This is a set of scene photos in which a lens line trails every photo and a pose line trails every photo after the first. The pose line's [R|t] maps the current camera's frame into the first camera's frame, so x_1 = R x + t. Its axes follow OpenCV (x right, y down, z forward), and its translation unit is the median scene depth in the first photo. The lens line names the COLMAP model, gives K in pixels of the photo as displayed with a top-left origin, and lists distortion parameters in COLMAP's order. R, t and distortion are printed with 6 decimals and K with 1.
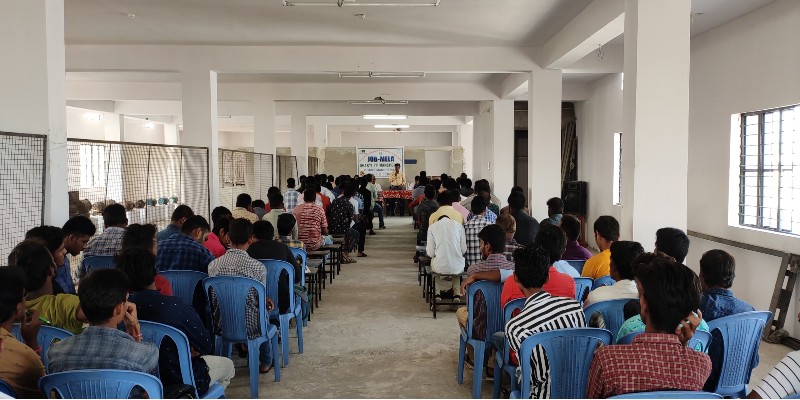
lens RADIAL K [[719.2, 0, 400.0], [0, 719.2, 200.0], [0, 0, 1]] dist [0.064085, -0.002176]
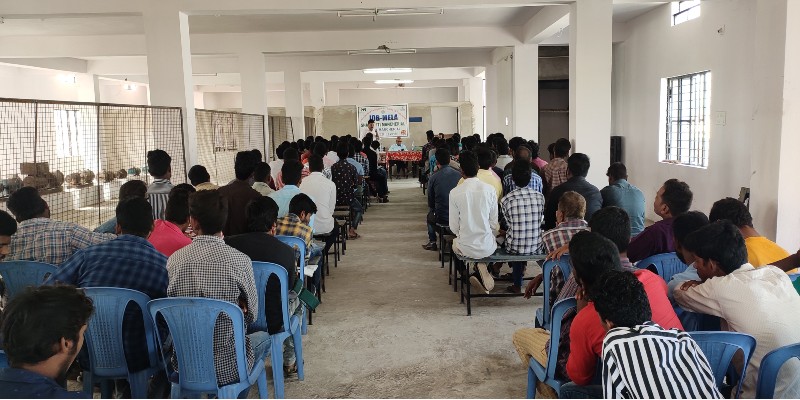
lens RADIAL K [[719.2, 0, 400.0], [0, 719.2, 200.0], [0, 0, 1]] dist [0.064085, -0.002176]
pose [[0.999622, -0.027486, 0.000029, -0.012976], [0.027441, 0.998021, 0.056577, -0.005106], [-0.001584, -0.056555, 0.998398, 0.114150]]
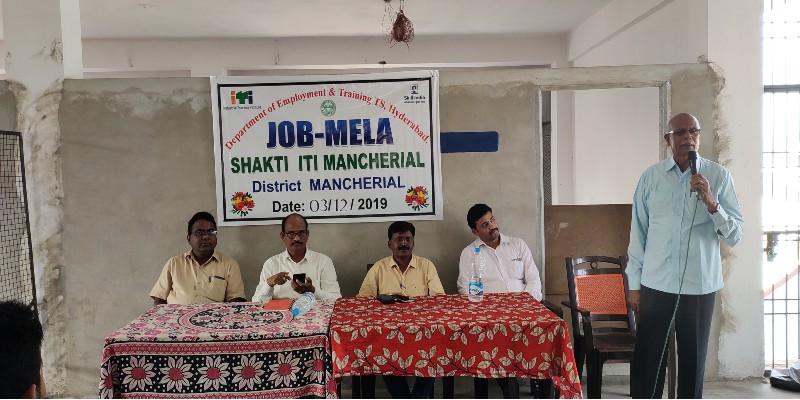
lens RADIAL K [[719.2, 0, 400.0], [0, 719.2, 200.0], [0, 0, 1]] dist [0.064085, -0.002176]
pose [[0.999470, -0.021255, -0.024675, -0.001809], [0.021565, 0.999691, 0.012368, -0.061988], [0.024405, -0.012894, 0.999619, 1.241235]]
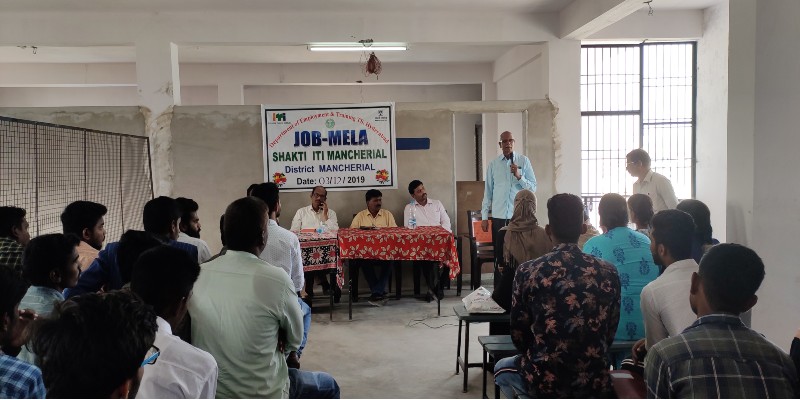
lens RADIAL K [[719.2, 0, 400.0], [0, 719.2, 200.0], [0, 0, 1]] dist [0.064085, -0.002176]
pose [[0.999694, -0.020093, 0.014456, 0.003335], [0.019716, 0.999474, 0.025743, -0.054339], [-0.014965, -0.025450, 0.999564, 1.005196]]
